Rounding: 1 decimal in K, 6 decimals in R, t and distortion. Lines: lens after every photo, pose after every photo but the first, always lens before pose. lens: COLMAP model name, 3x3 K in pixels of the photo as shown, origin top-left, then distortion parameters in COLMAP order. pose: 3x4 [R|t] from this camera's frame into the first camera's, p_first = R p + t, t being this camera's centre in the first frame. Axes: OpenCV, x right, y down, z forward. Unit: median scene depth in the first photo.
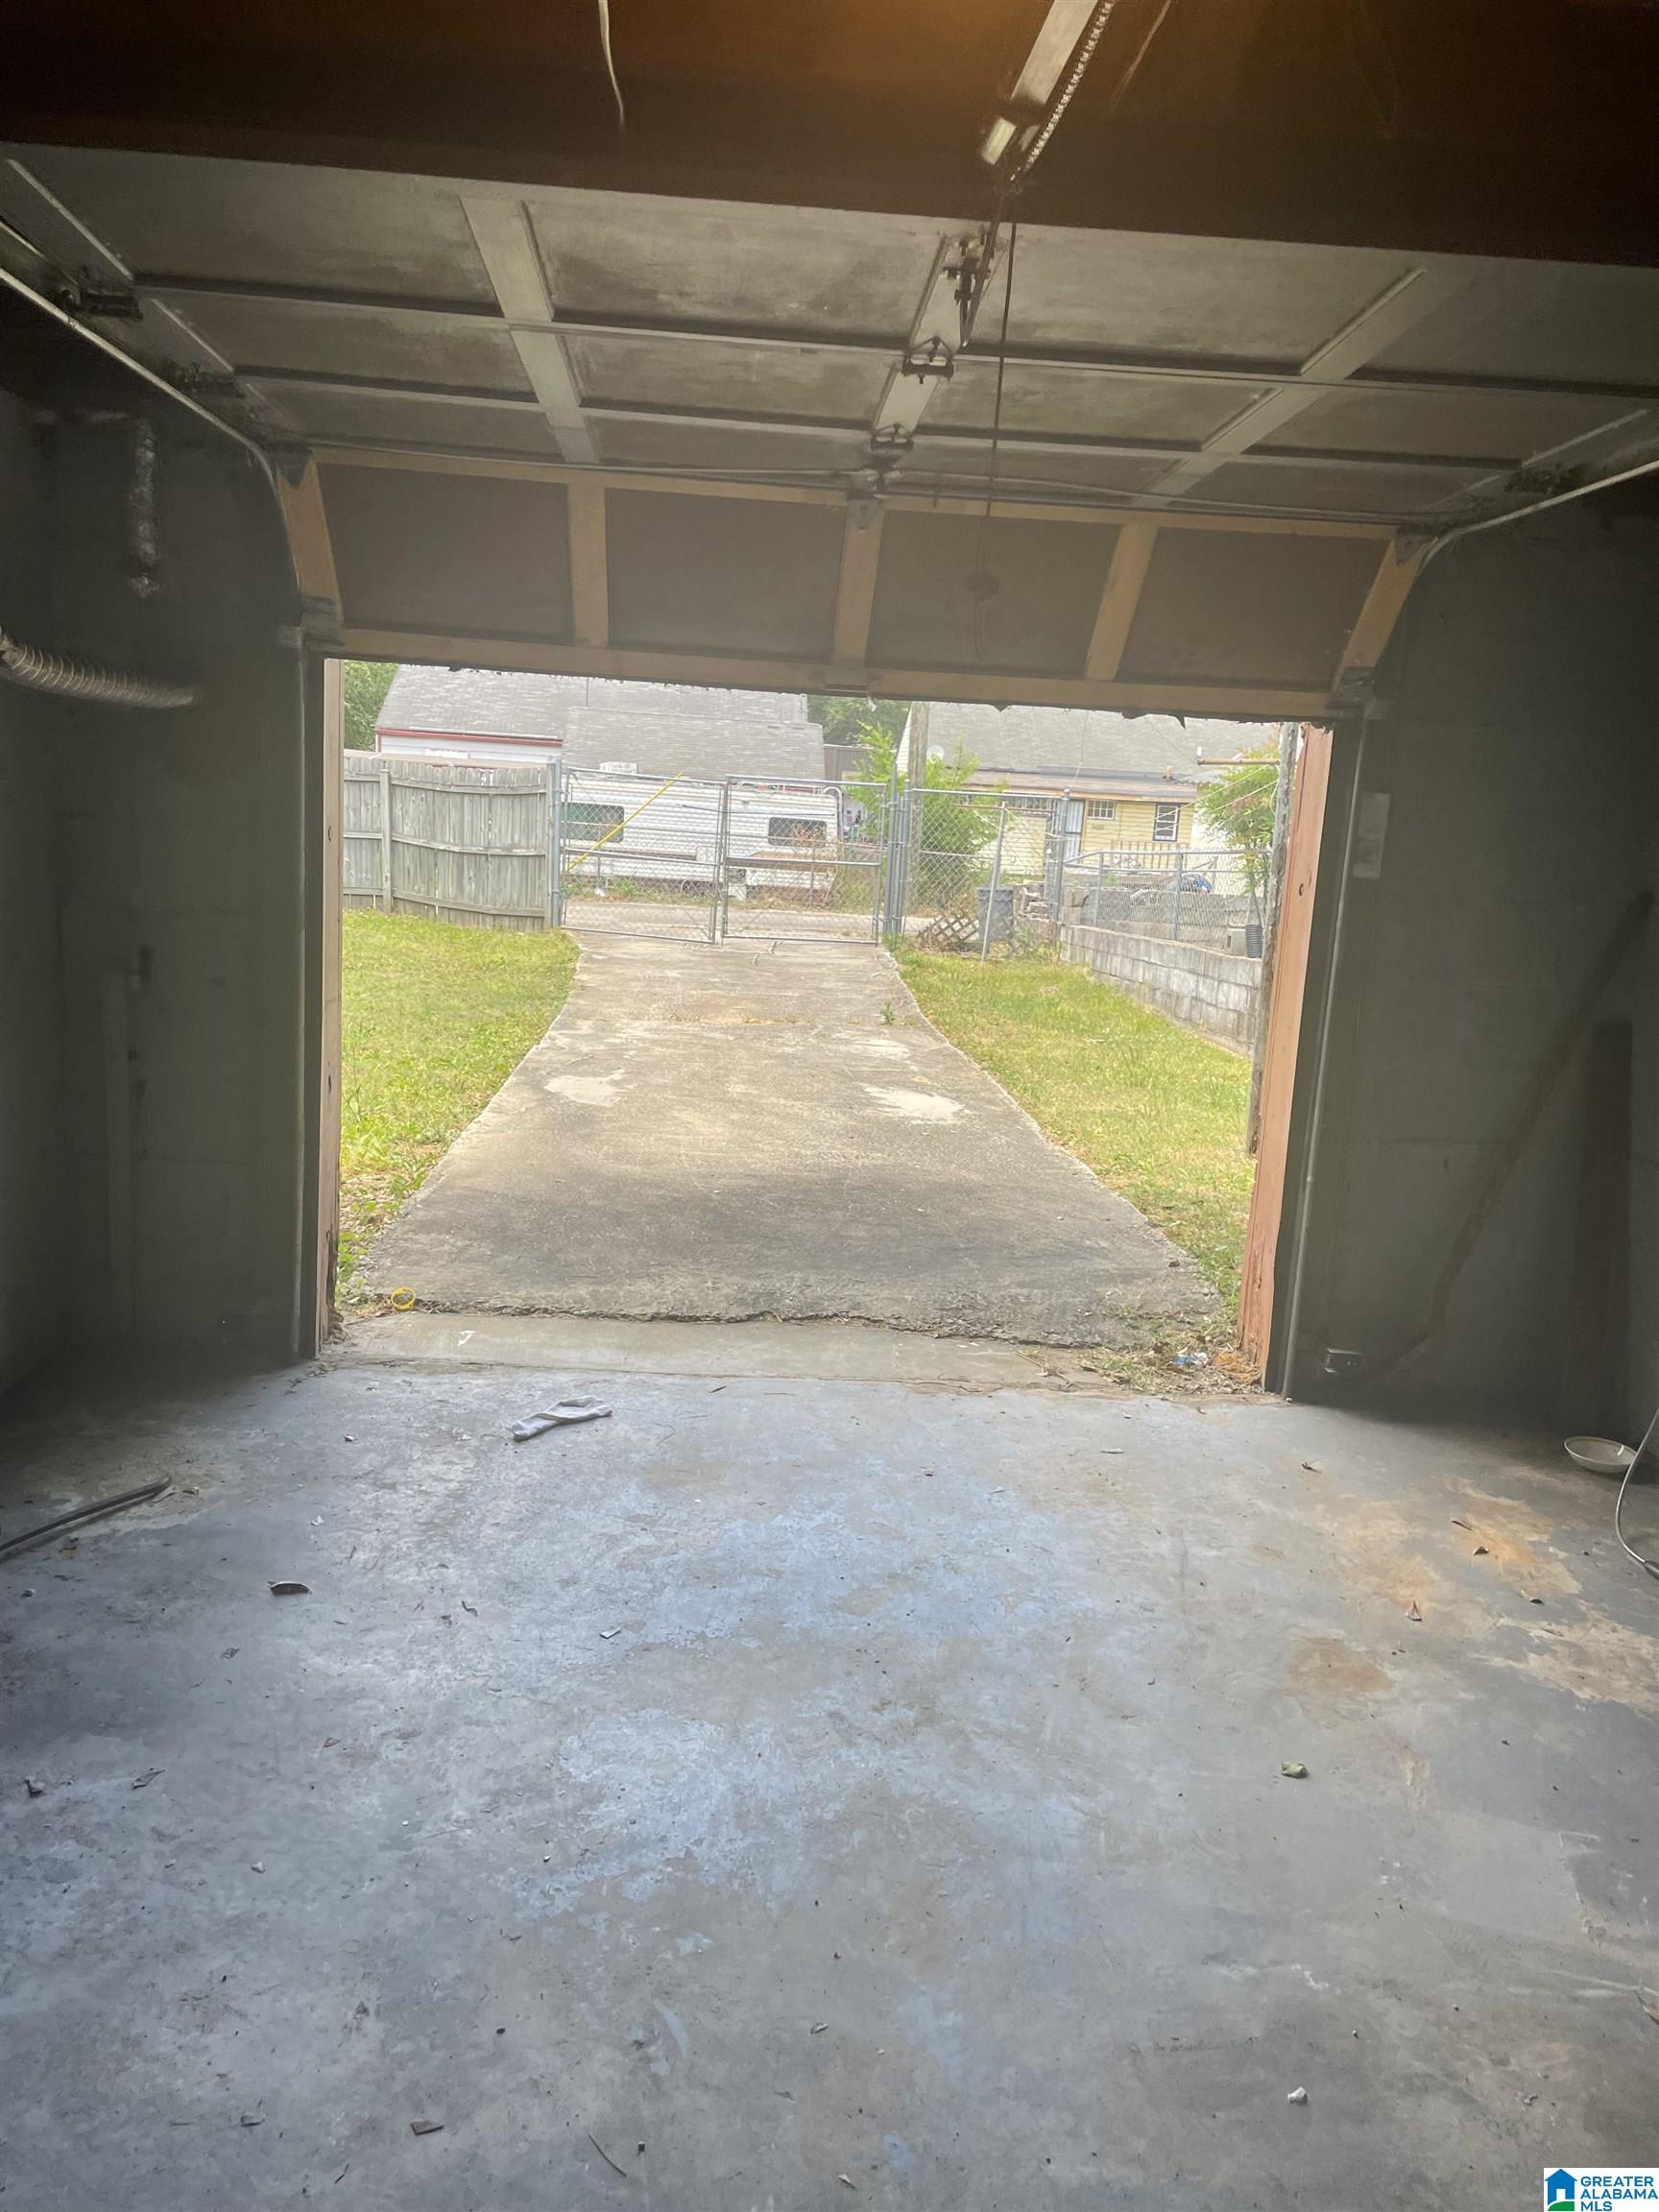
lens RADIAL K [[1679.2, 0, 838.8], [0, 1679.2, 1117.5], [0, 0, 1]] dist [0.062845, -0.088300]
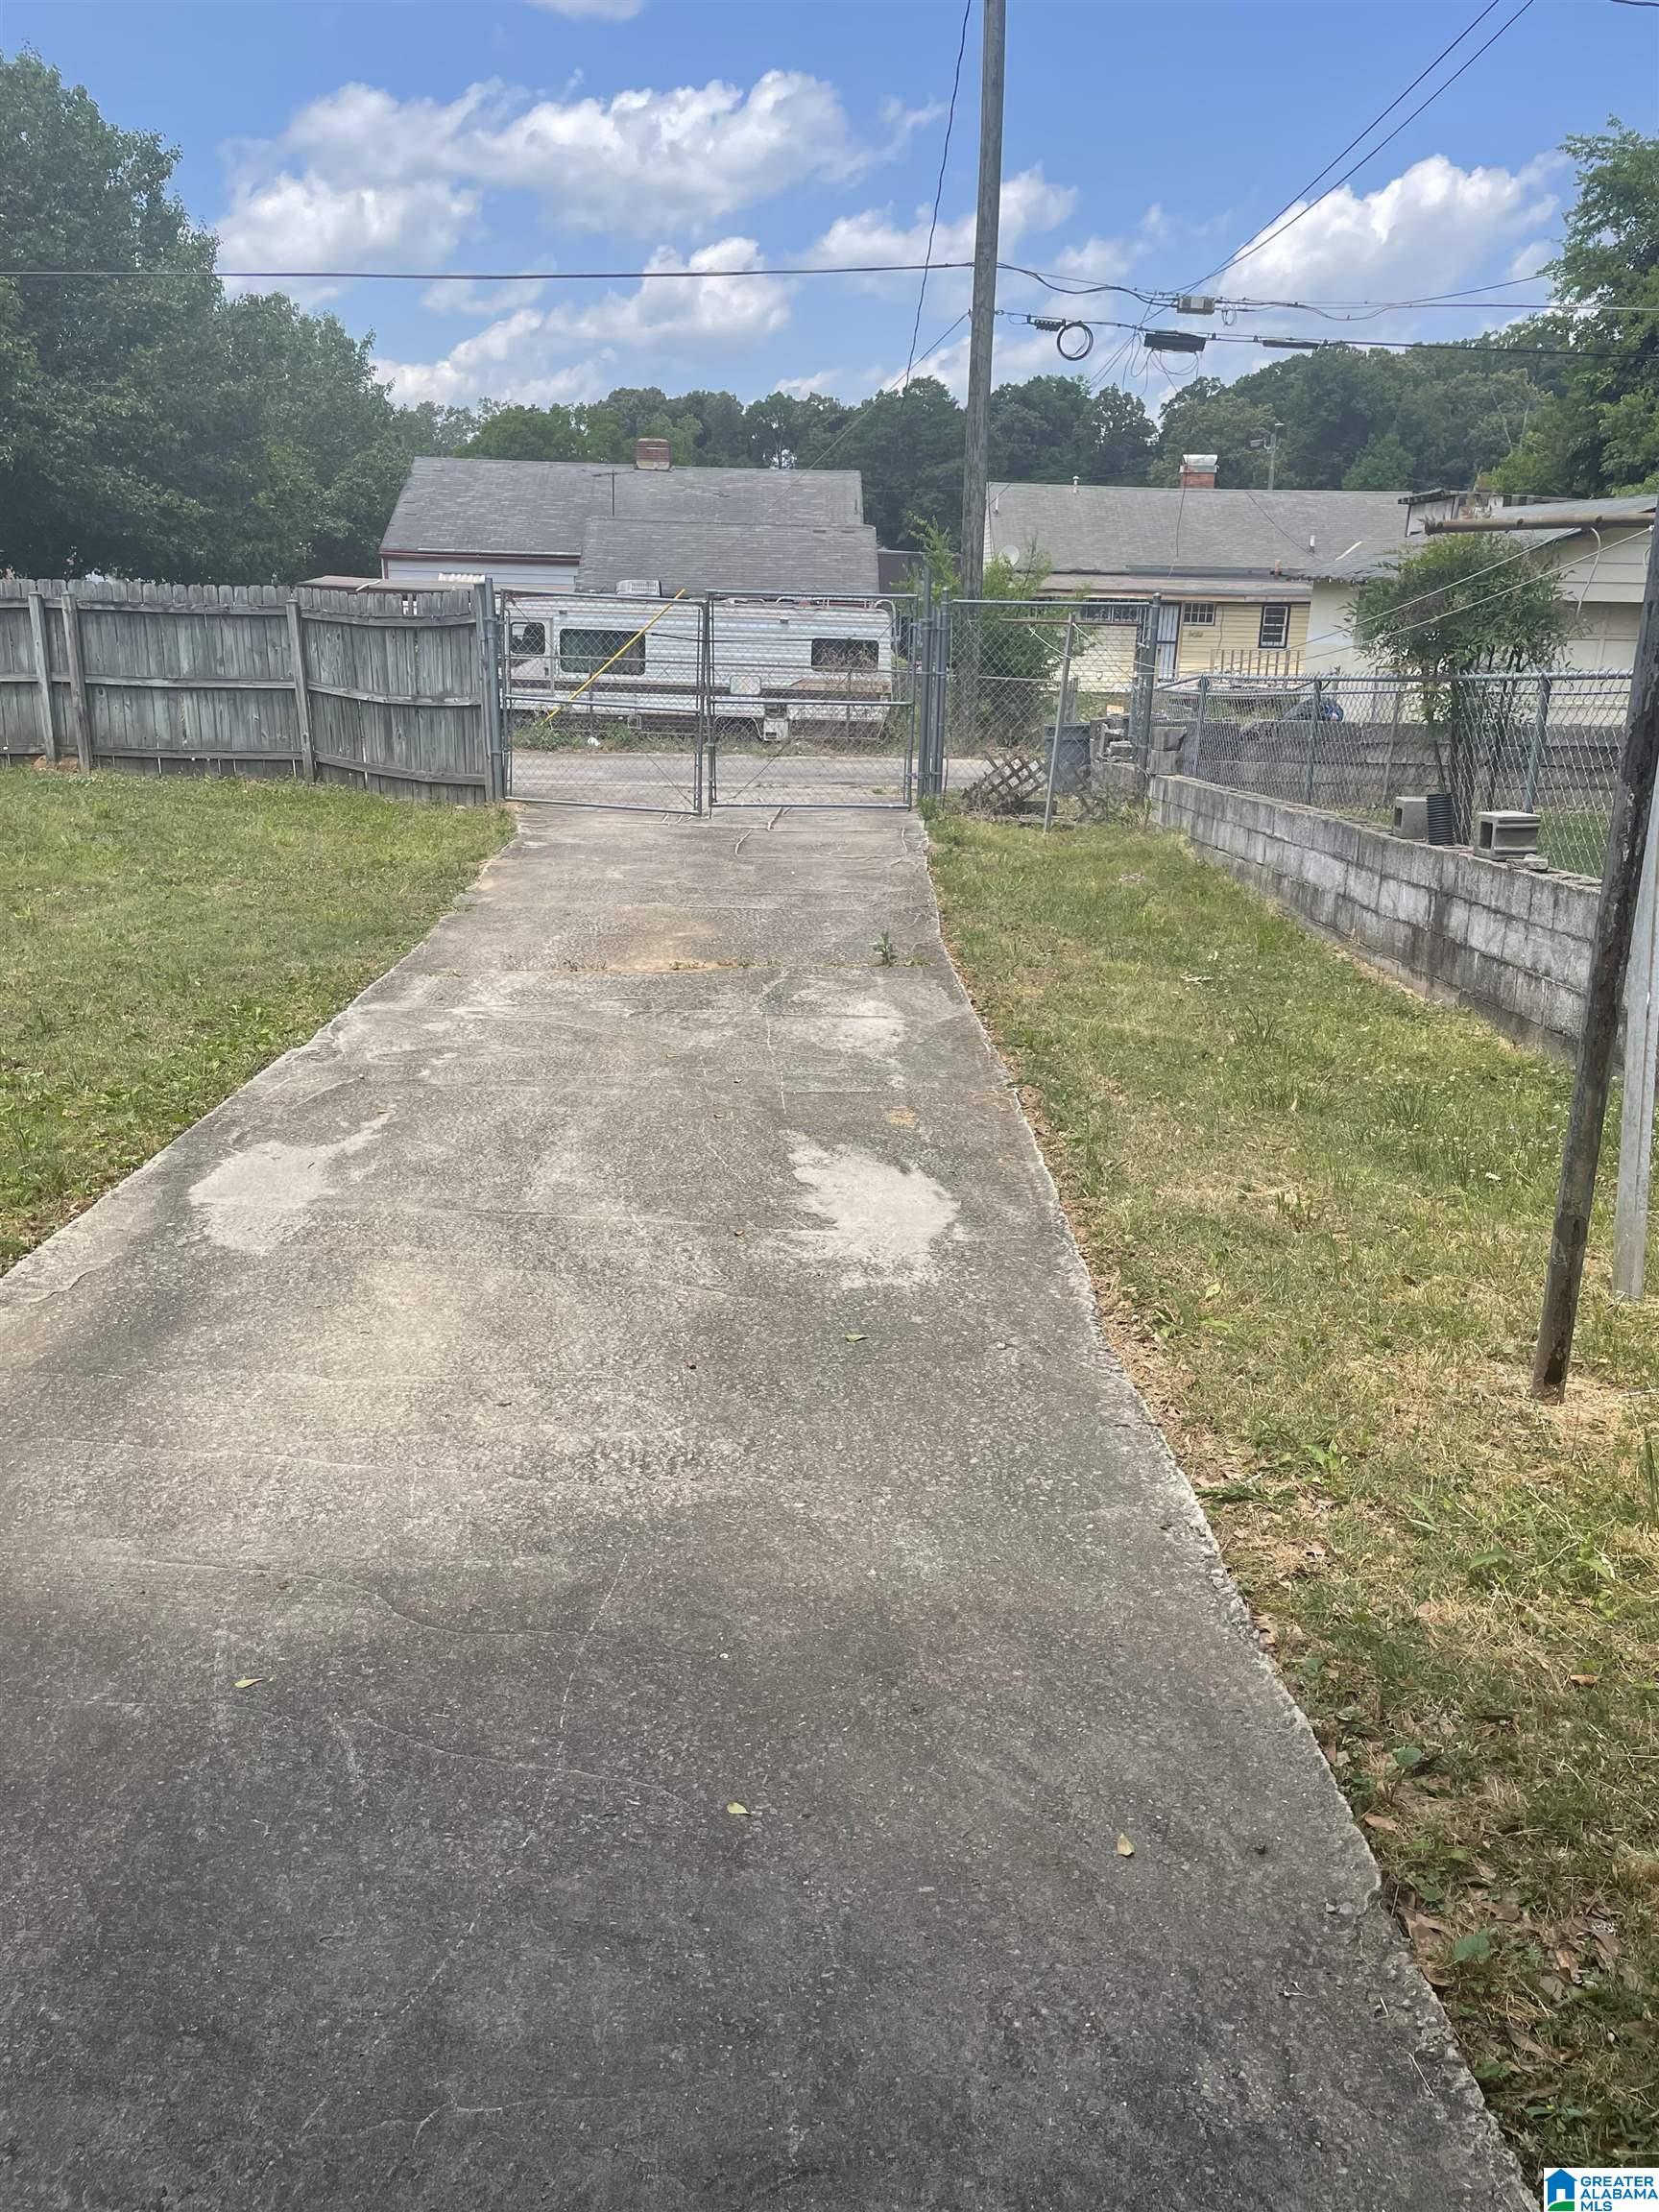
lens RADIAL K [[1679.2, 0, 838.8], [0, 1679.2, 1117.5], [0, 0, 1]] dist [0.062845, -0.088300]
pose [[0.998194, -0.020482, -0.056471, 0.029333], [0.026223, 0.994348, 0.102878, -0.040261], [0.054045, -0.104173, 0.993090, 0.202676]]
